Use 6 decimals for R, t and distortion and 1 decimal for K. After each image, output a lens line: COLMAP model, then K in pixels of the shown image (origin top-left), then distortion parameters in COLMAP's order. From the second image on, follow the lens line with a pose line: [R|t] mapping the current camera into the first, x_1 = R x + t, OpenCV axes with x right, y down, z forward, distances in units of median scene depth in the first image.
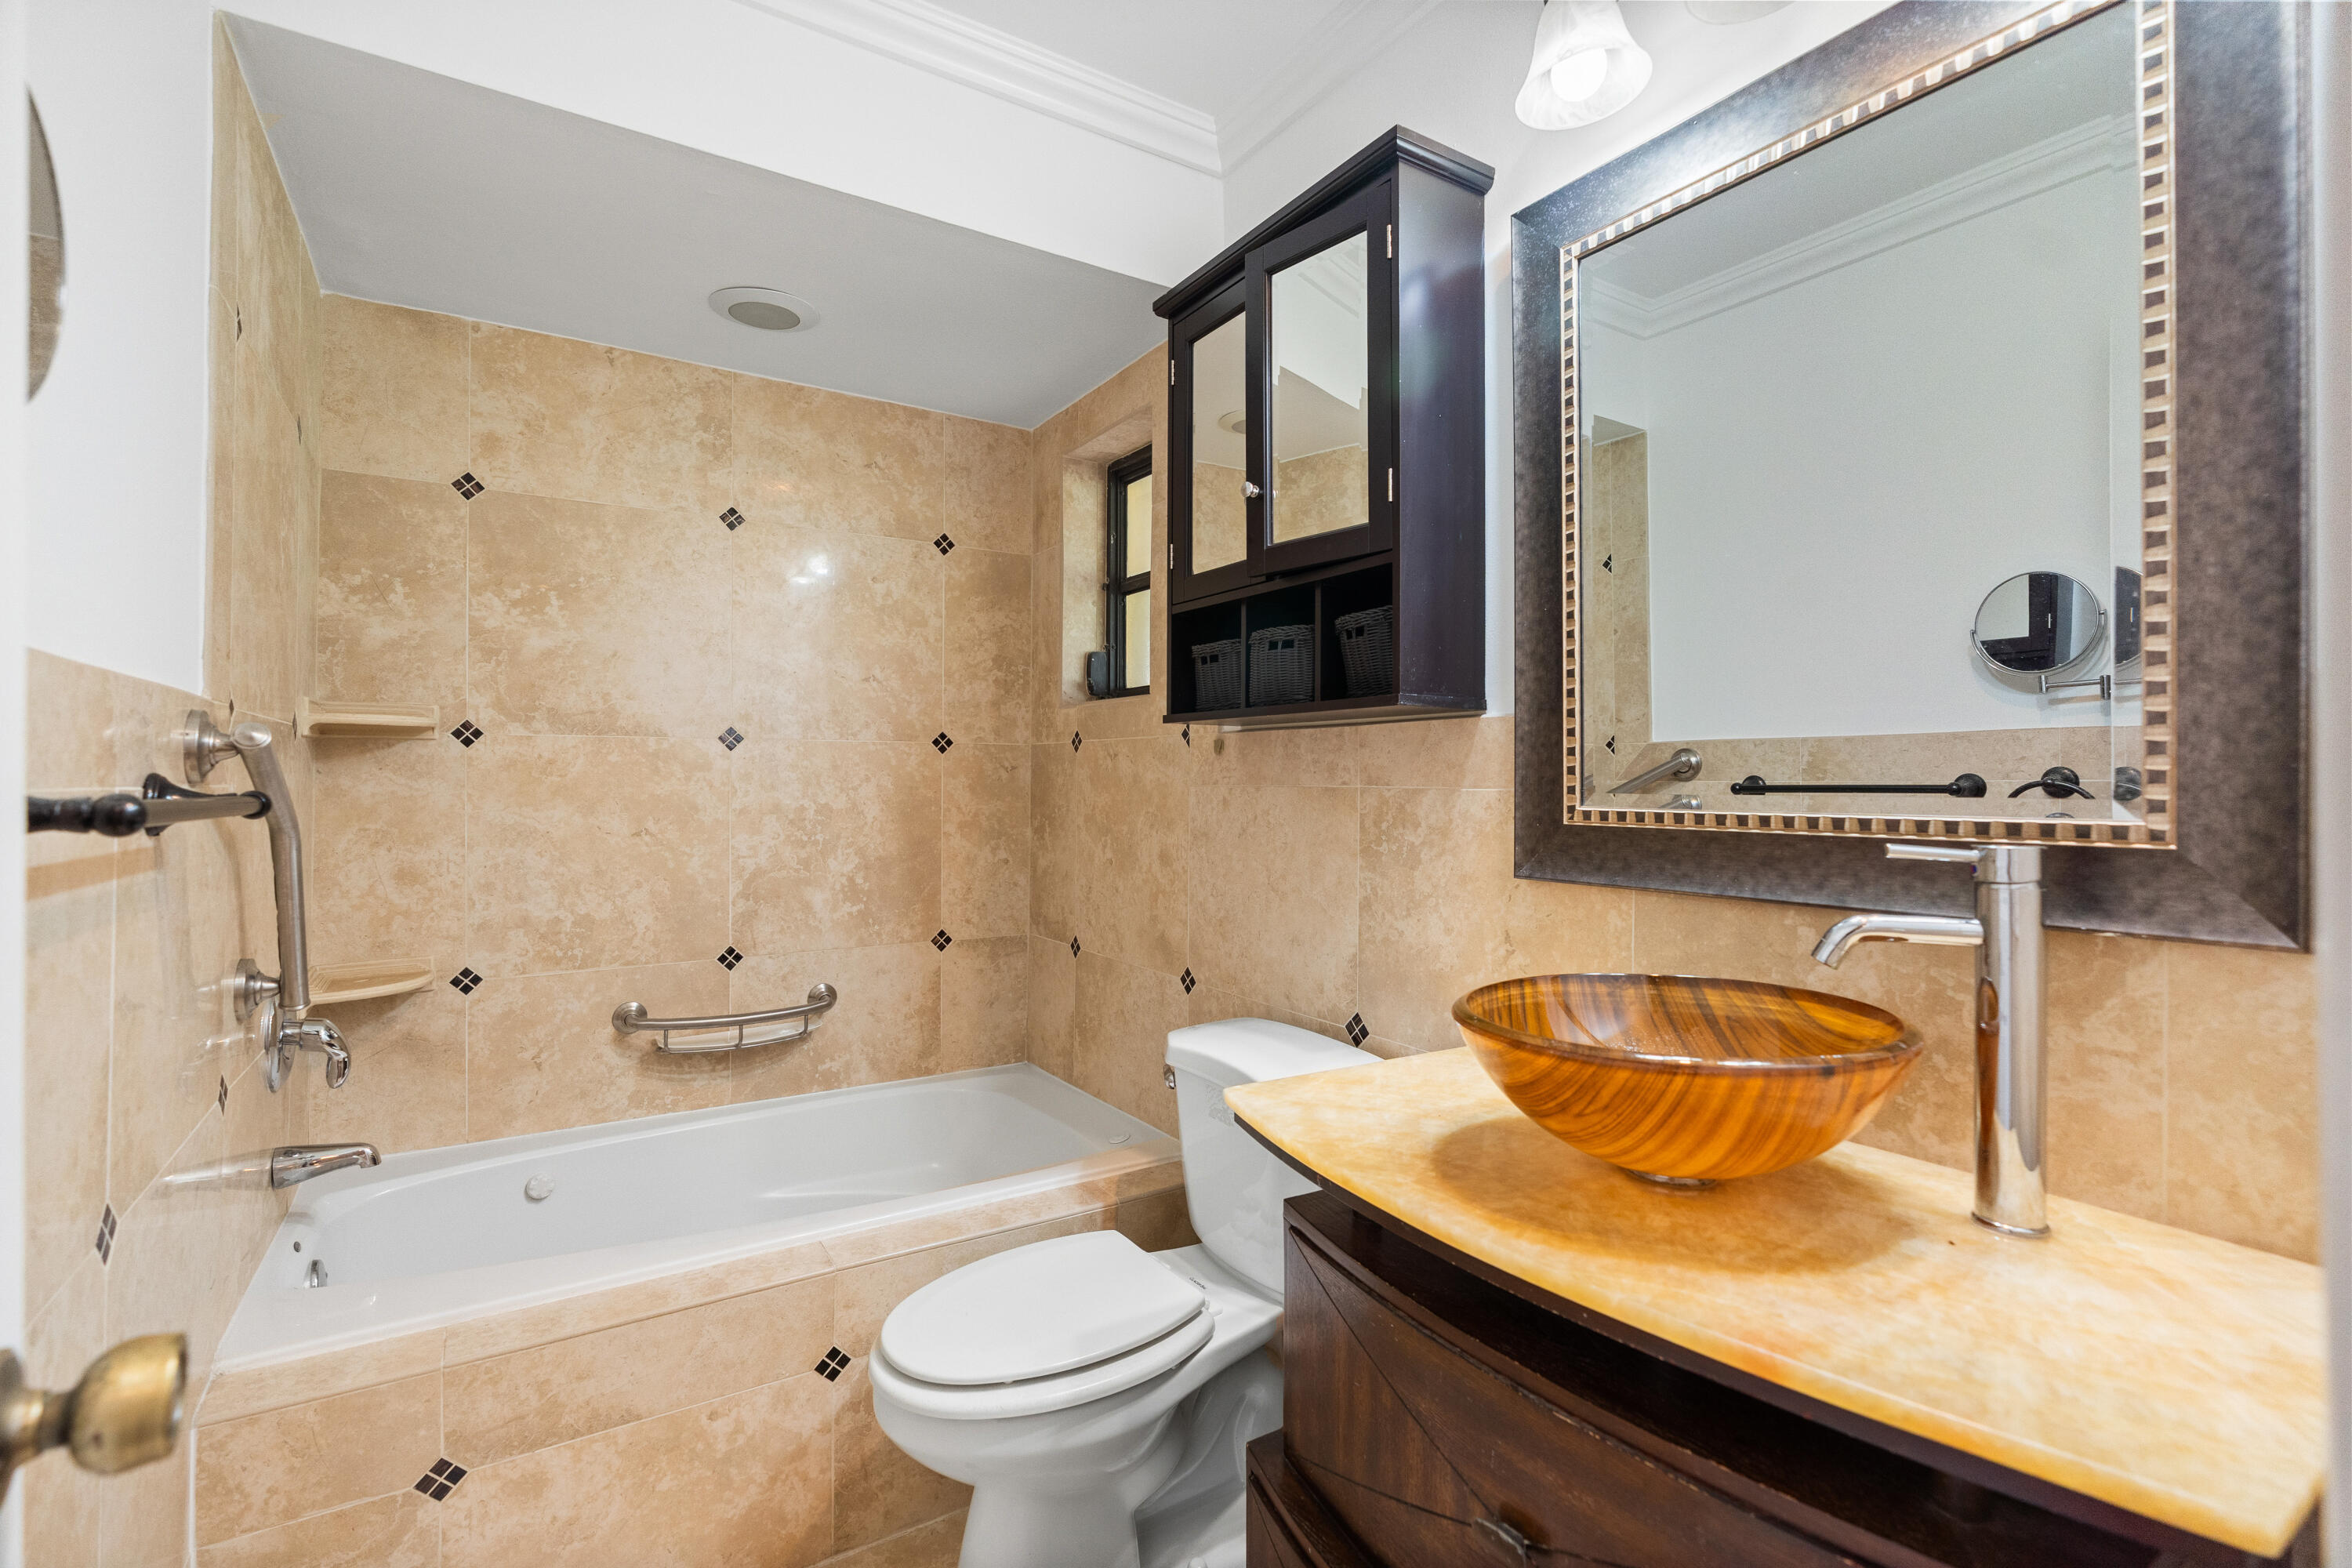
lens RADIAL K [[1068.9, 0, 1187.9], [0, 1068.9, 776.7], [0, 0, 1]] dist [-0.004765, 0.002580]
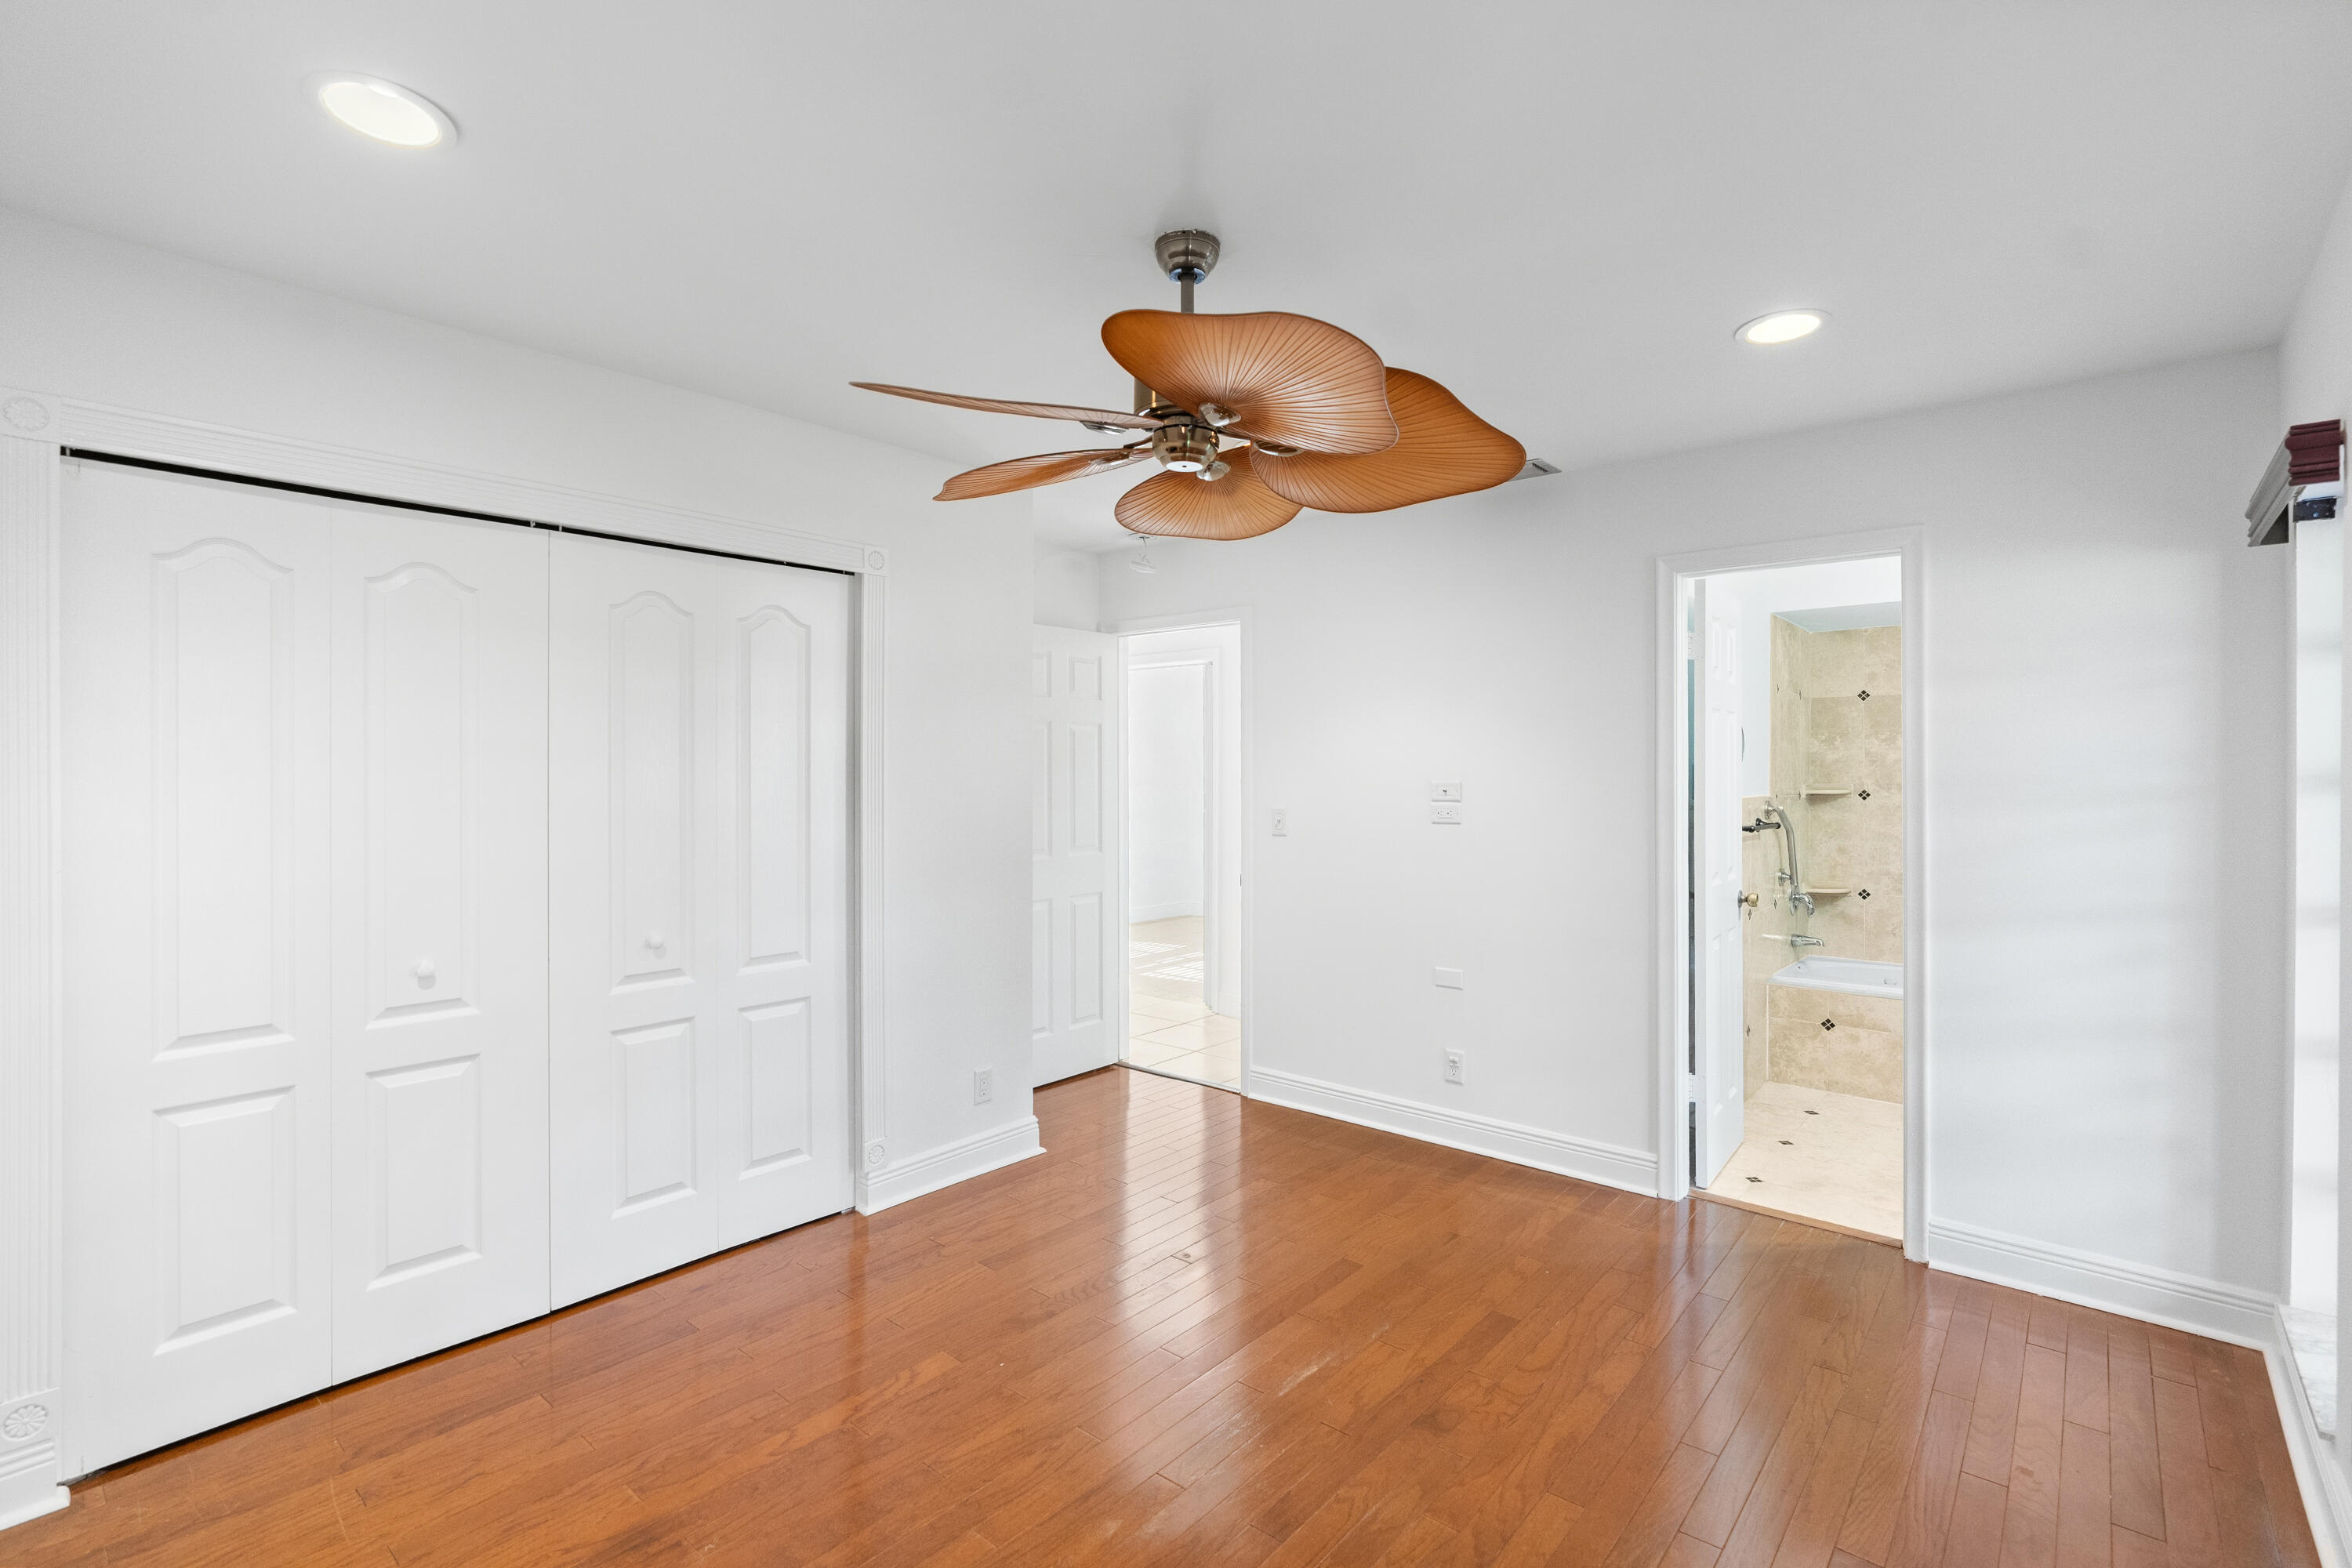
lens RADIAL K [[1068.9, 0, 1184.1], [0, 1068.9, 777.5], [0, 0, 1]] dist [-0.004765, 0.002580]
pose [[0.289535, -0.001799, -0.957166, 1.290296], [0.006315, 0.999980, 0.000031, -0.094289], [0.957147, -0.006054, 0.289541, -1.279663]]
